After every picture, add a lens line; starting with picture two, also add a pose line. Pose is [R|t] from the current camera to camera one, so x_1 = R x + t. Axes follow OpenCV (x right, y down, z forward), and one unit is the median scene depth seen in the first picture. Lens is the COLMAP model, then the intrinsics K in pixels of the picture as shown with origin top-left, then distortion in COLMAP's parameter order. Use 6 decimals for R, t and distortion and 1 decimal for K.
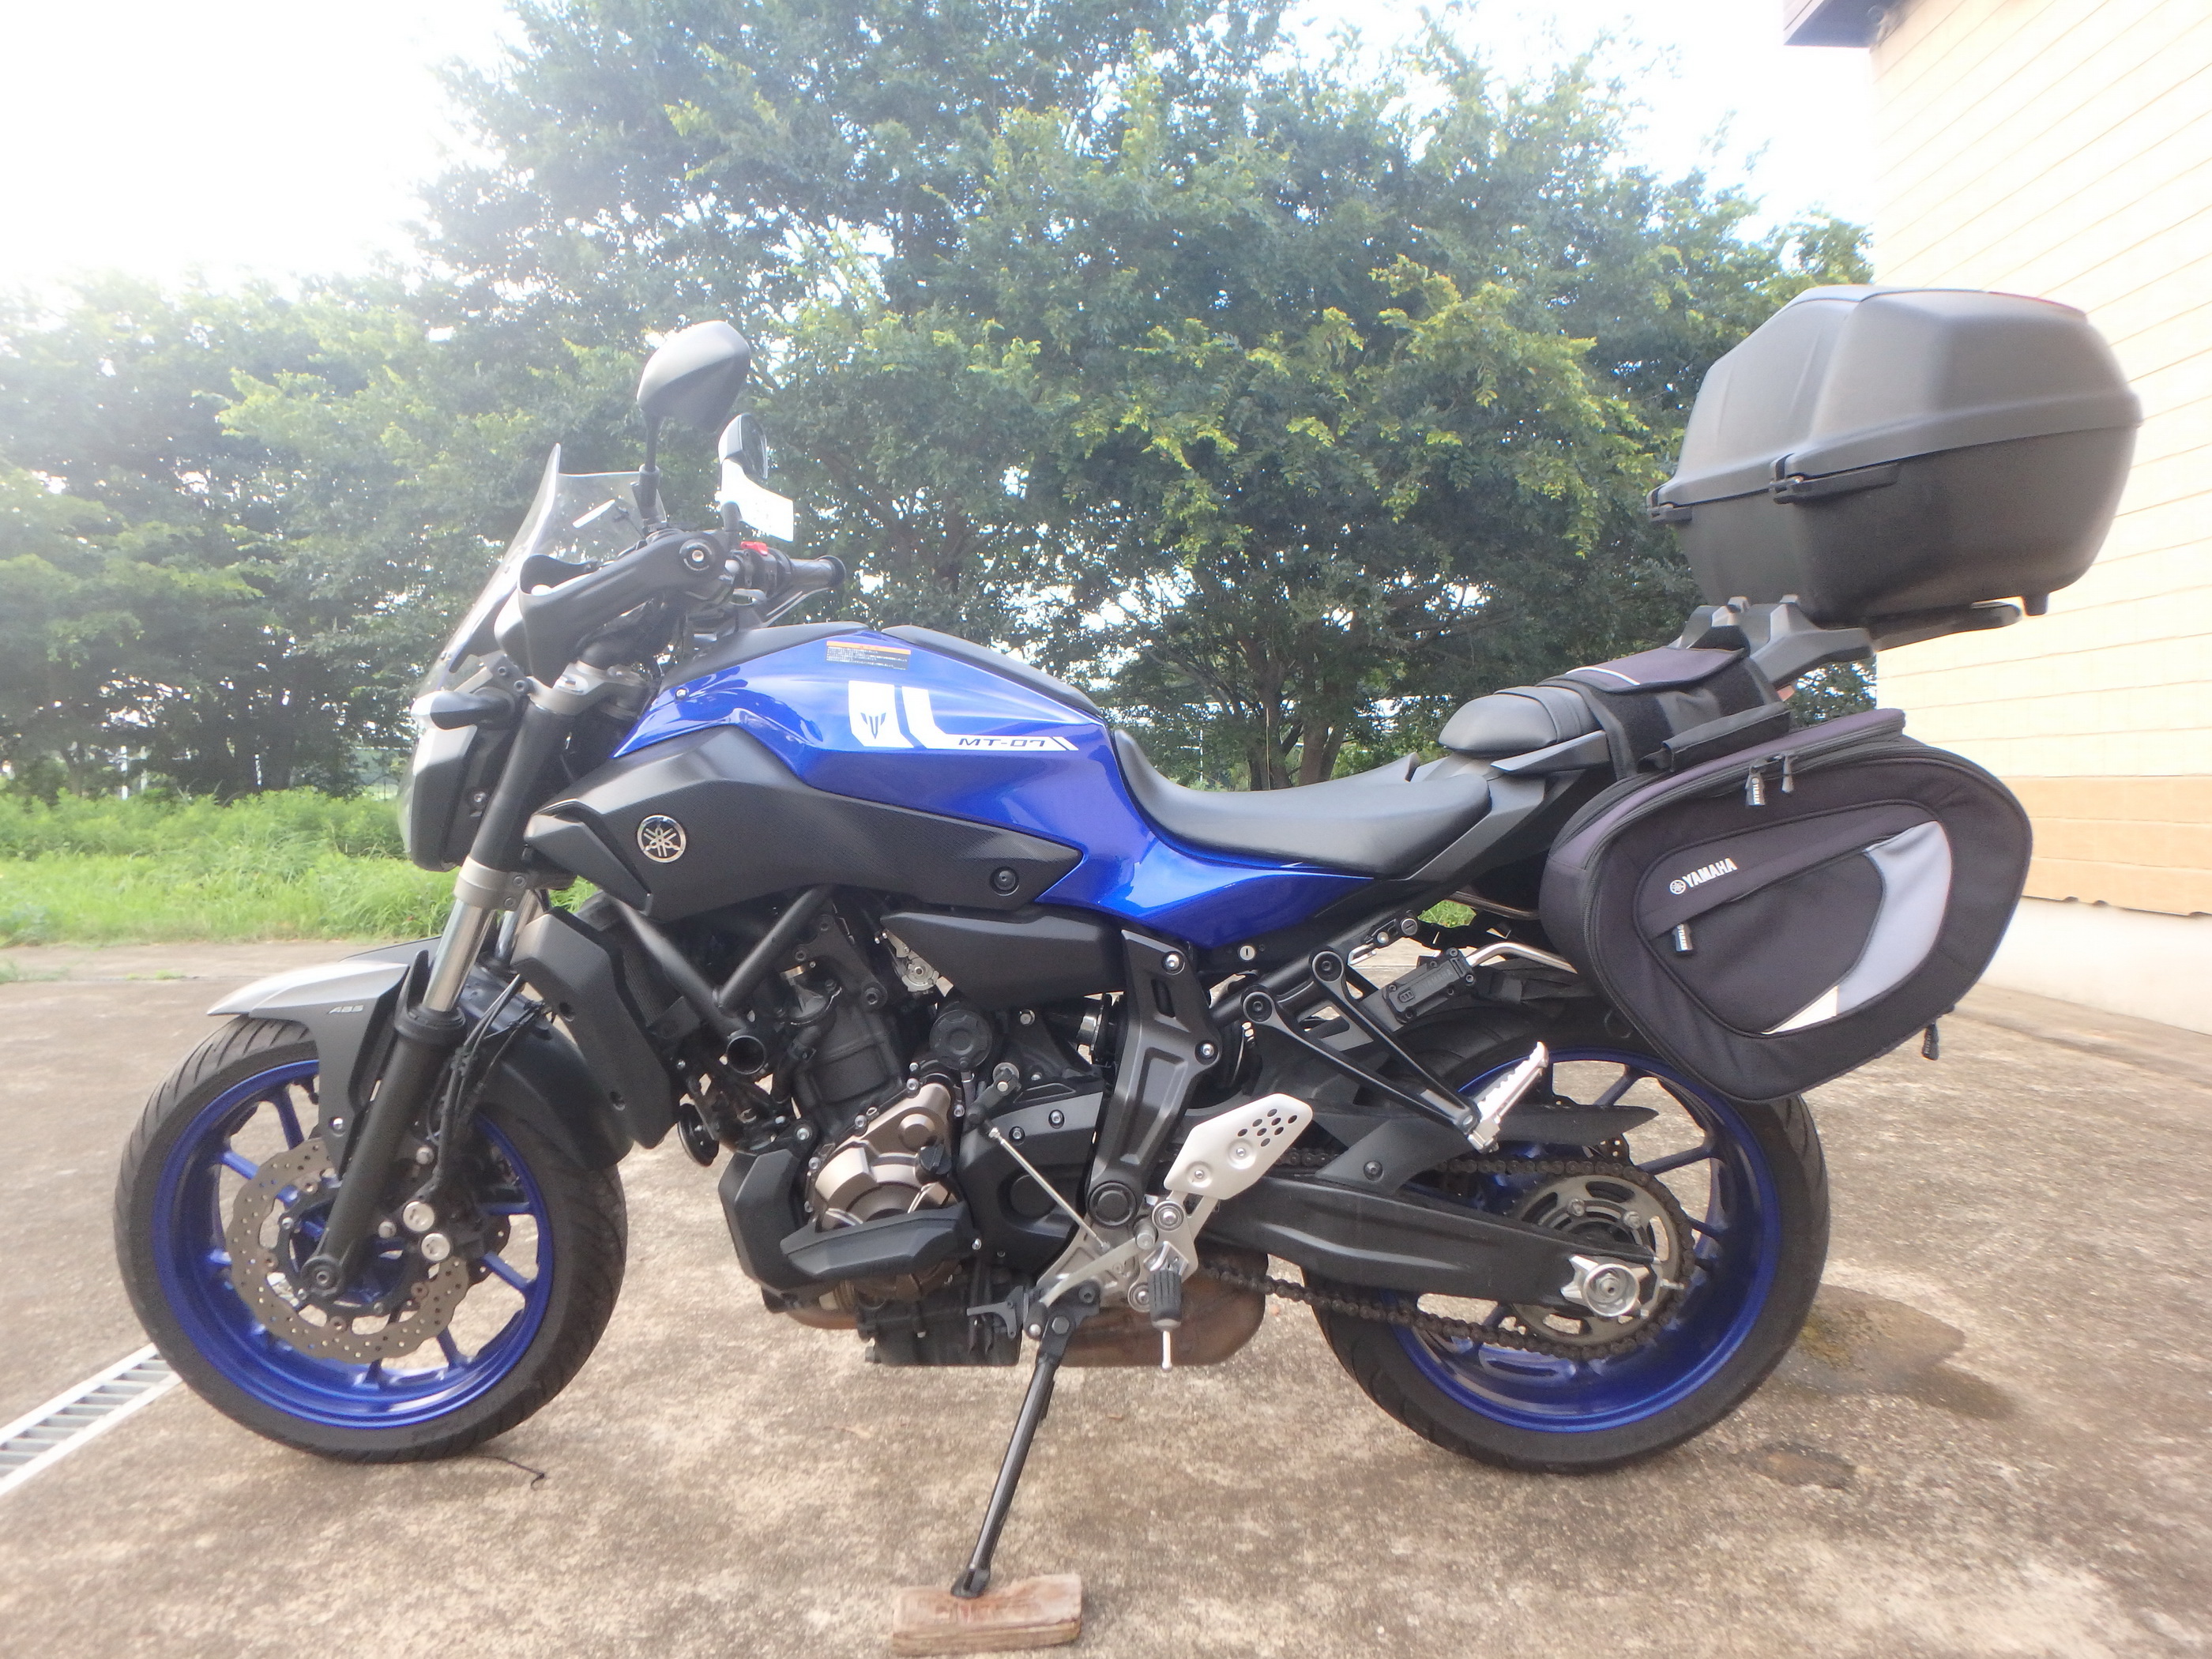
lens RADIAL K [[1372.2, 0, 1119.8], [0, 1372.2, 827.2], [0, 0, 1]] dist [-0.043320, 0.002008]
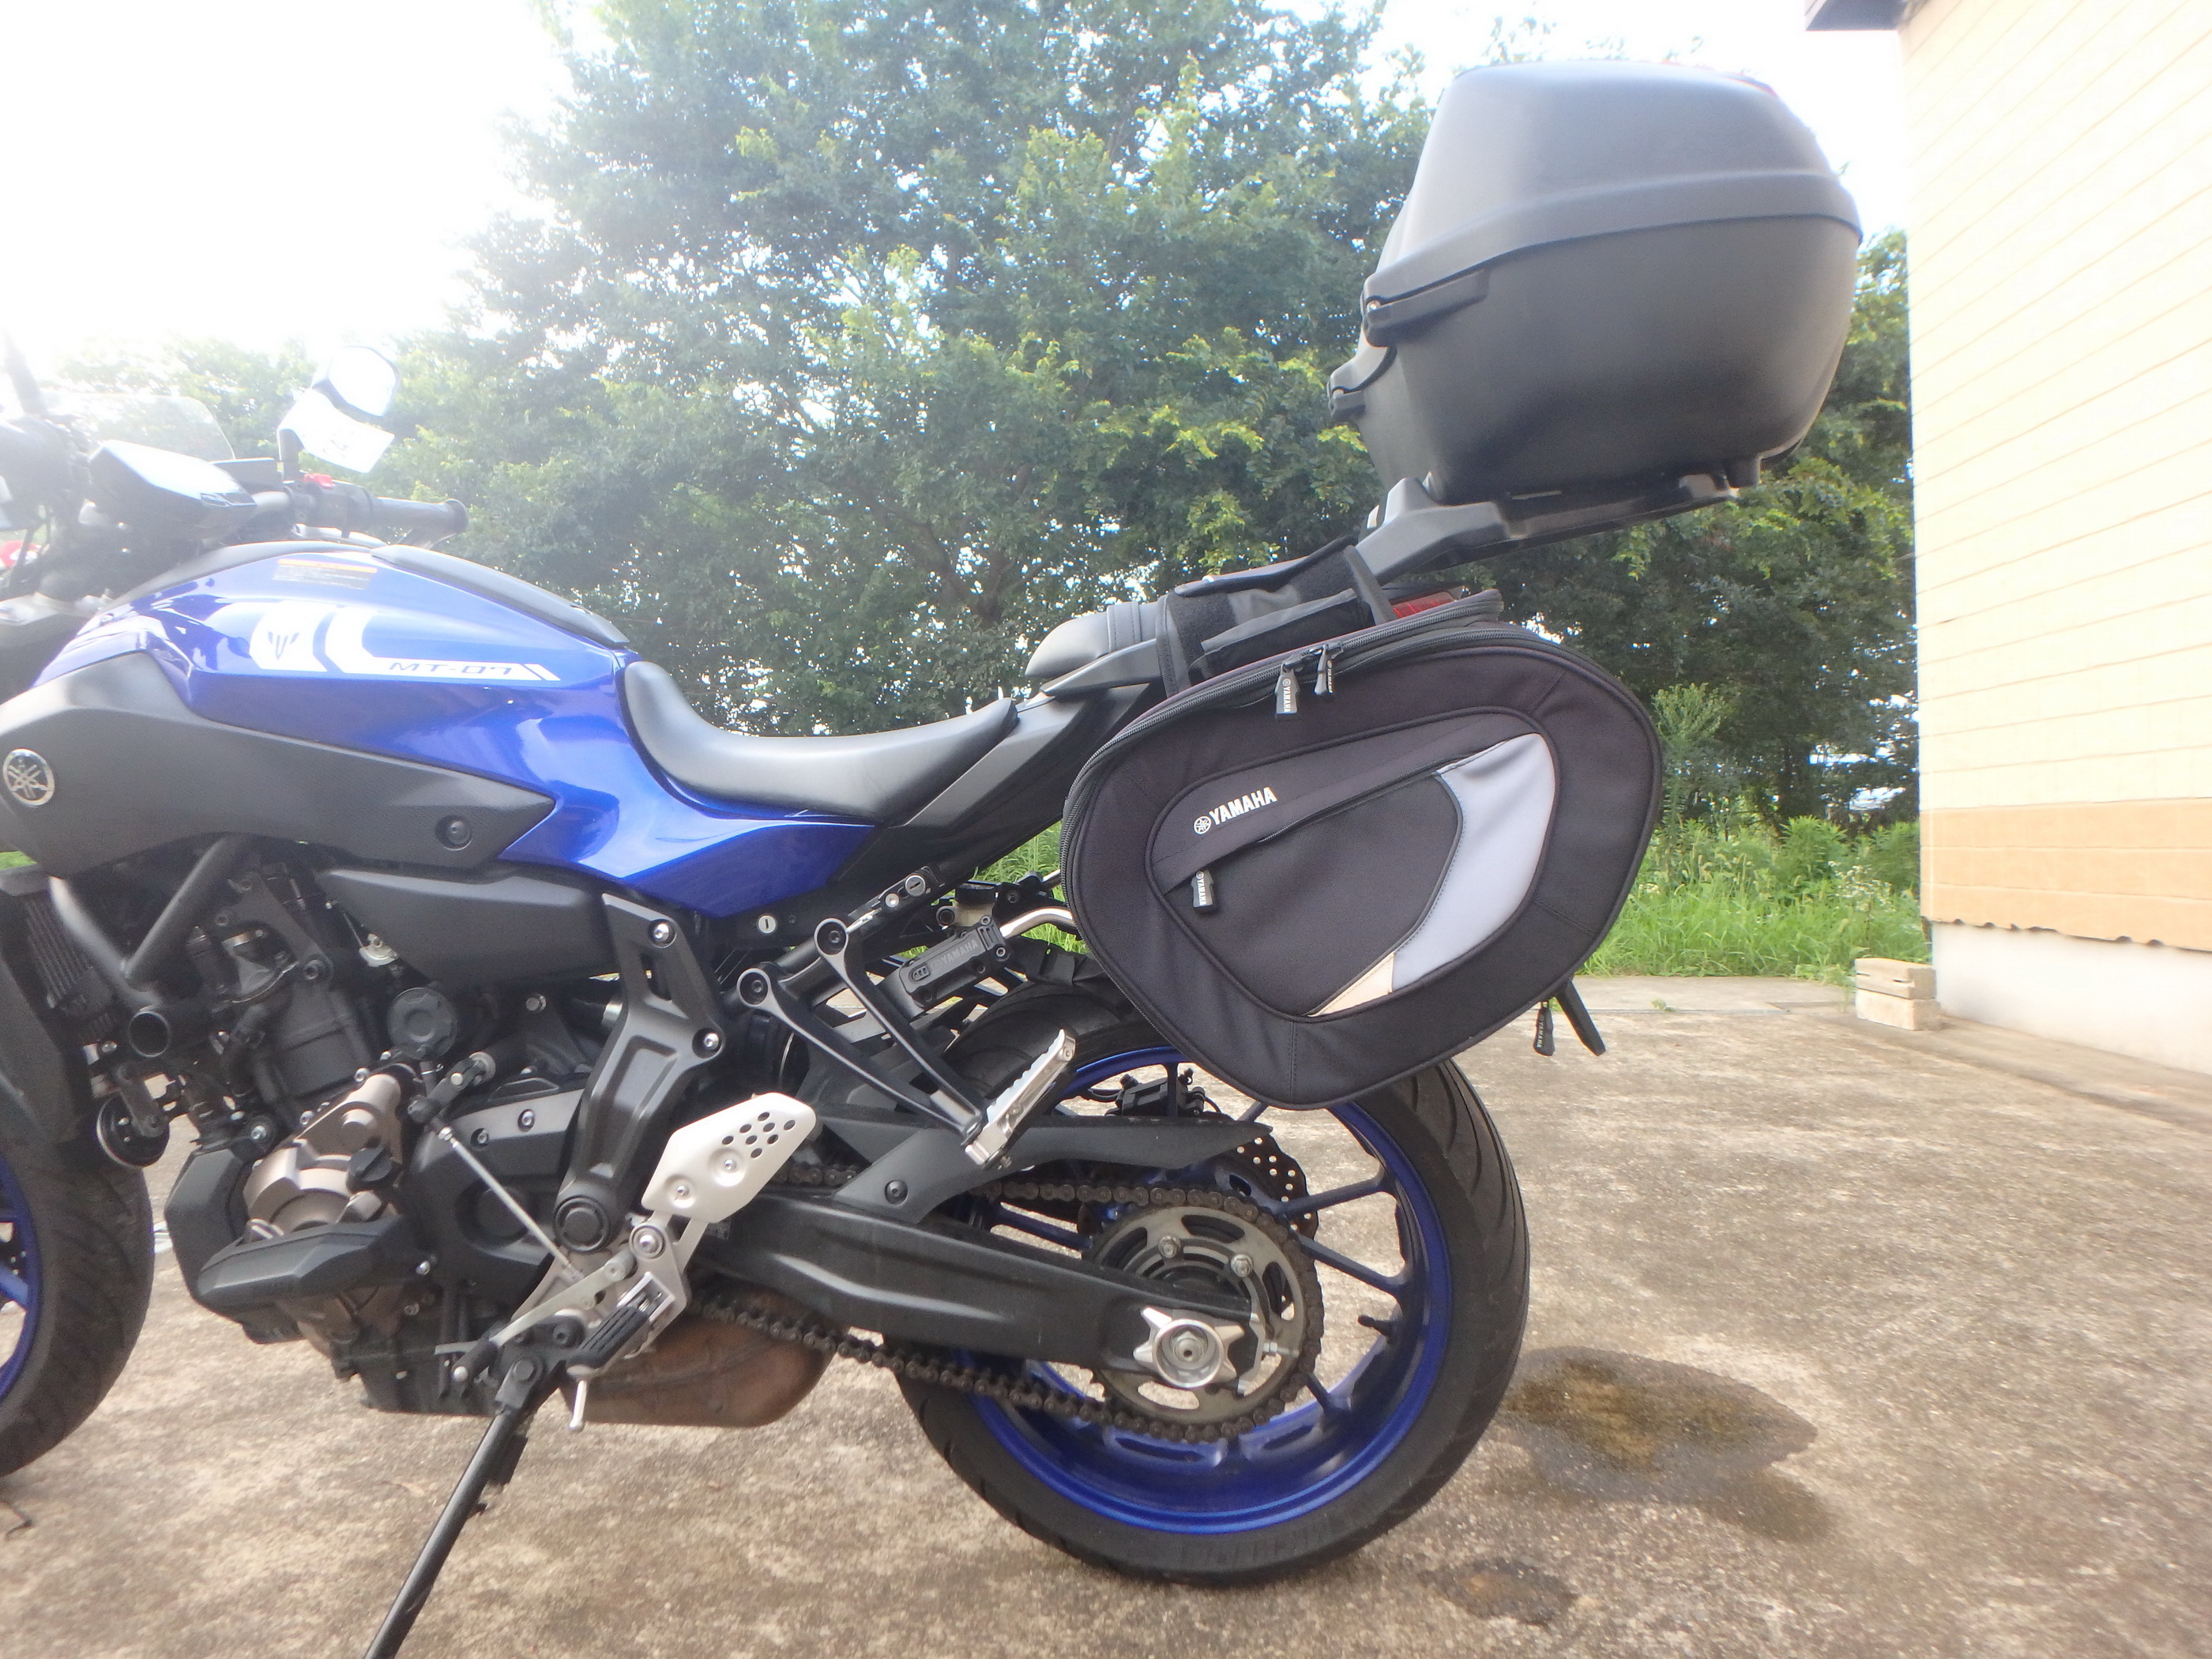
lens RADIAL K [[1372.2, 0, 1110.8], [0, 1372.2, 827.9], [0, 0, 1]] dist [-0.043320, 0.002008]
pose [[0.996561, -0.003522, -0.082787, 0.373429], [0.000371, 0.999276, -0.038057, 0.066201], [0.082861, 0.037895, 0.995840, 0.197162]]
